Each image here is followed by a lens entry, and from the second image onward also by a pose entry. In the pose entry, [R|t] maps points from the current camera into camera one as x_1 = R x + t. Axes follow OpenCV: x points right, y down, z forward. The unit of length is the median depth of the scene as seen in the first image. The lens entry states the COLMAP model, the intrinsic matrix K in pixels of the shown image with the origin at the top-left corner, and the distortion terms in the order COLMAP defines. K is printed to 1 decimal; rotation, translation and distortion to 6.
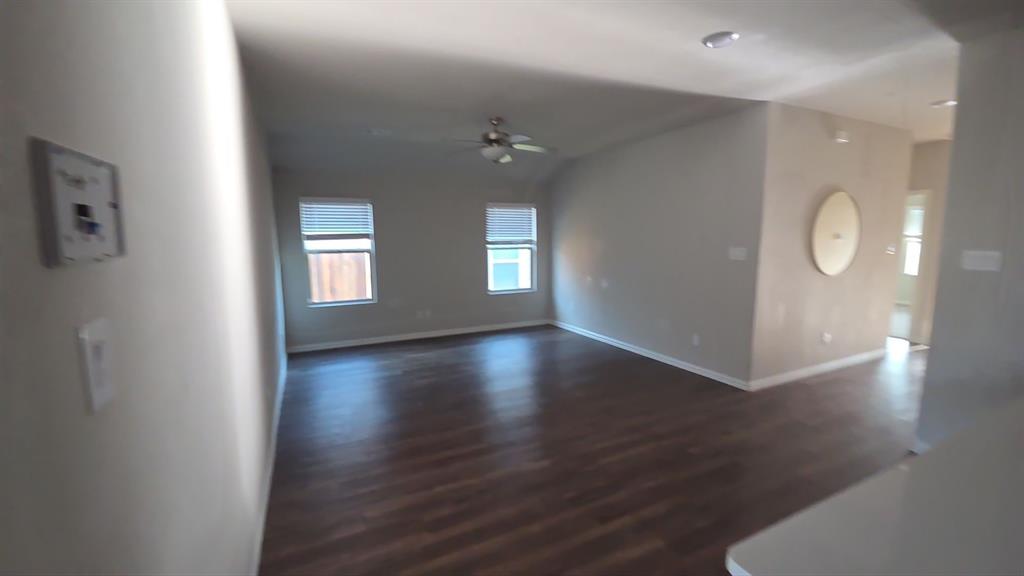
lens RADIAL K [[416.0, 0, 510.0], [0, 416.0, 293.3], [0, 0, 1]] dist [0.000672, -0.000165]
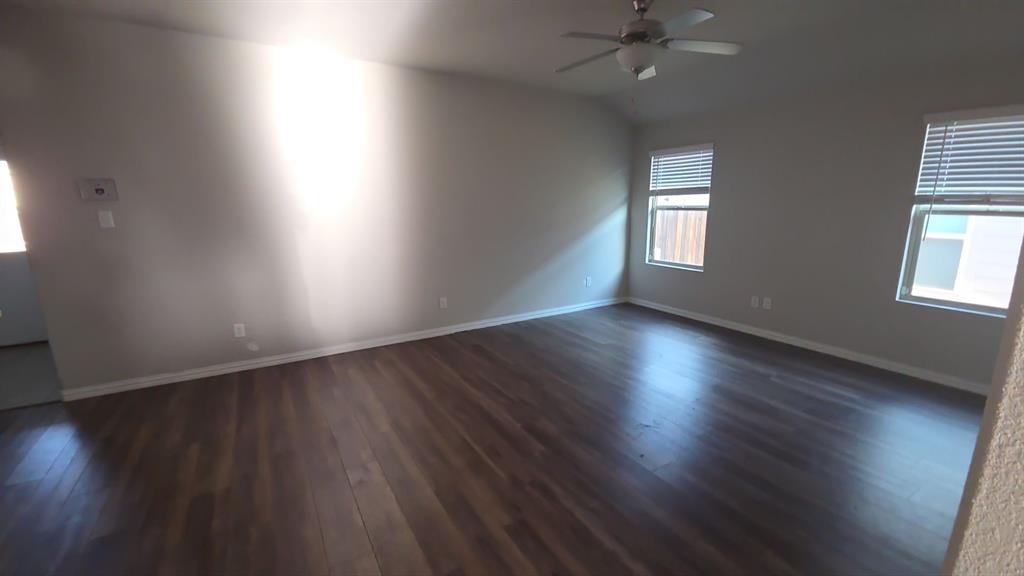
lens RADIAL K [[419.0, 0, 508.1], [0, 419.0, 291.3], [0, 0, 1]] dist [0.000205, -0.000241]
pose [[0.086836, 0.216749, -0.972358, 0.473340], [-0.123006, 0.970909, 0.205441, -0.066140], [0.988599, 0.101767, 0.110971, 0.546291]]
